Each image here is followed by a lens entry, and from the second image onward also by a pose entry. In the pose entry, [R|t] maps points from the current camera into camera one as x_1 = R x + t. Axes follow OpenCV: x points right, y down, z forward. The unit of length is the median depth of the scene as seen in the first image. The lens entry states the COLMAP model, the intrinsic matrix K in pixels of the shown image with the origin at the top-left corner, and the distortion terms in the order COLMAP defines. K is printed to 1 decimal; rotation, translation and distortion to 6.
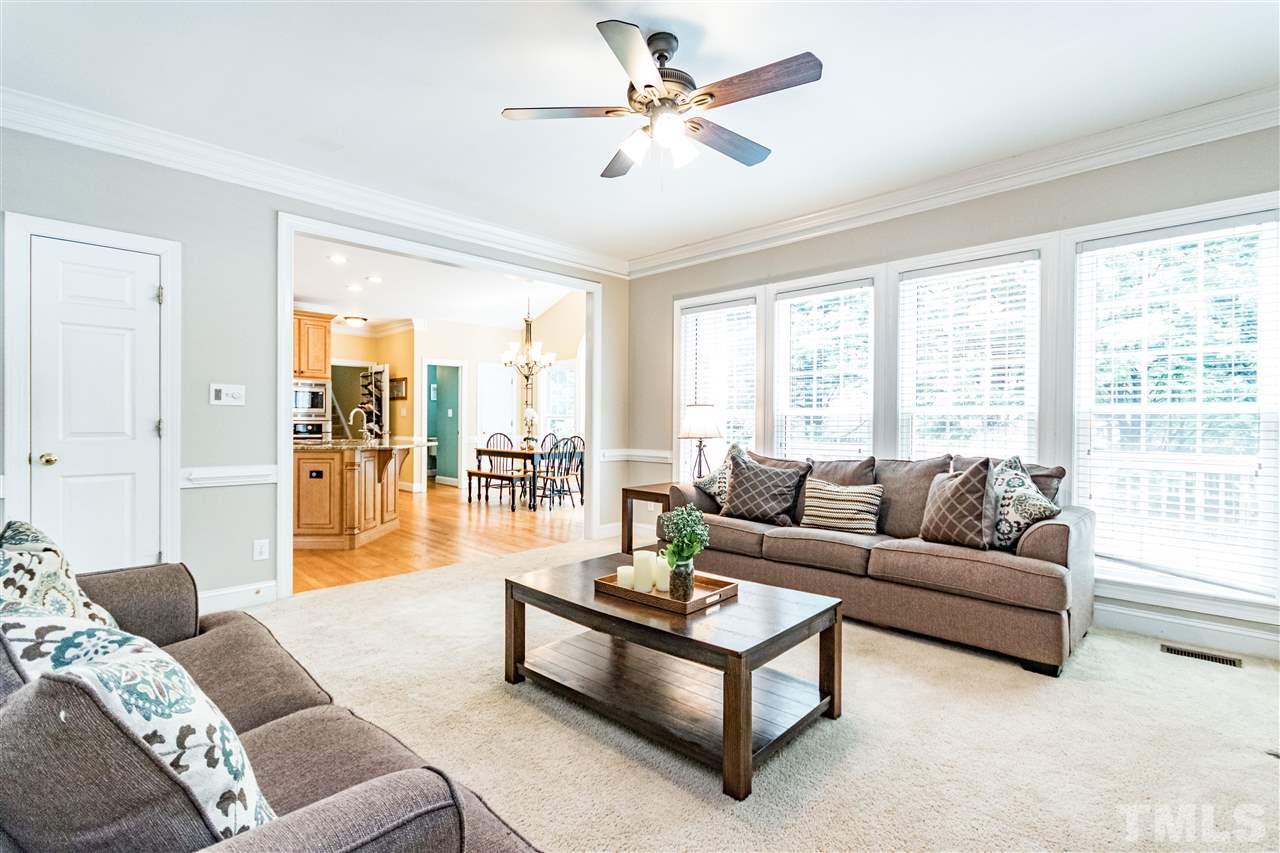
lens RADIAL K [[588.0, 0, 638.8], [0, 588.0, 424.1], [0, 0, 1]] dist [0.008437, 0.000774]
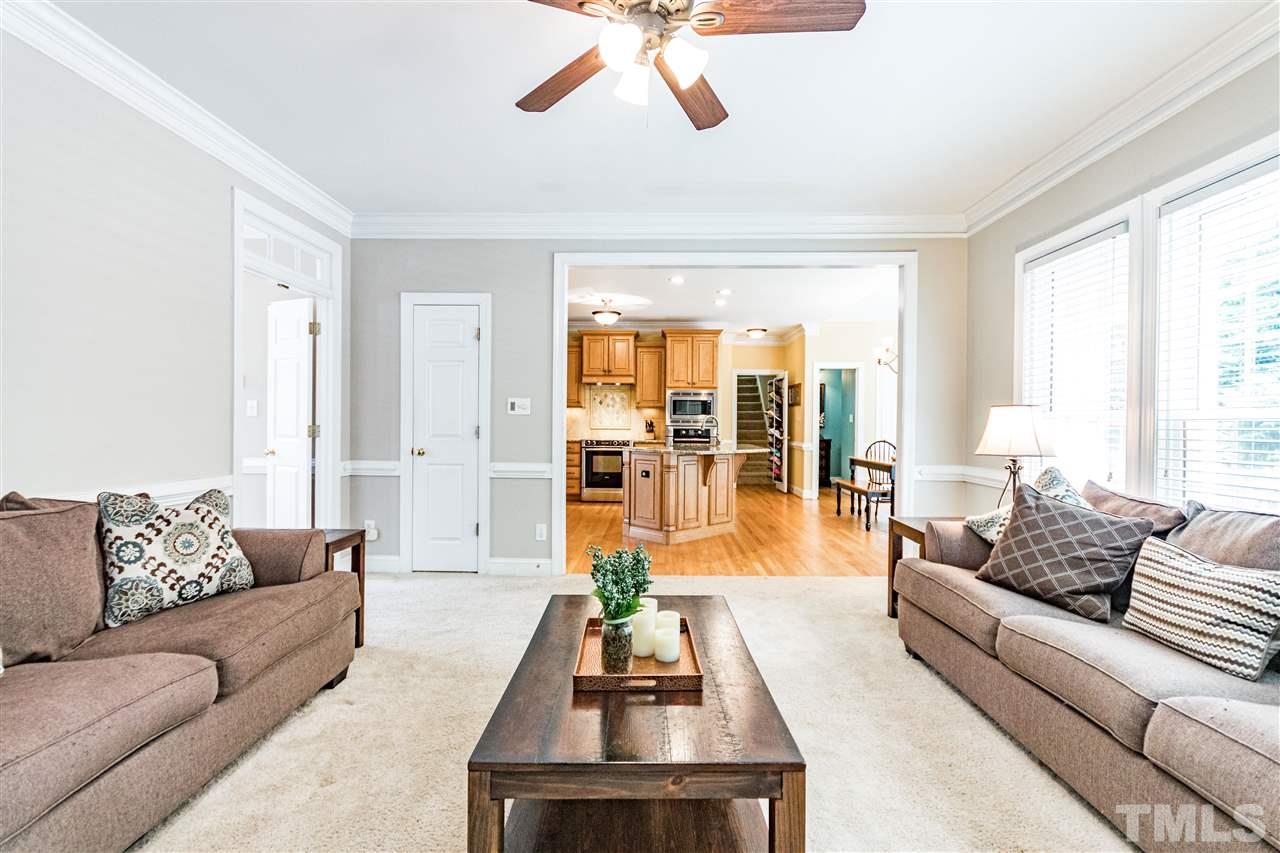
lens RADIAL K [[588.0, 0, 639.8], [0, 588.0, 424.0], [0, 0, 1]] dist [0.008437, 0.000774]
pose [[0.683303, 0.000225, -0.730135, 0.343604], [-0.006617, 0.999961, -0.005885, -0.005210], [0.730105, 0.008853, 0.683277, 0.275471]]
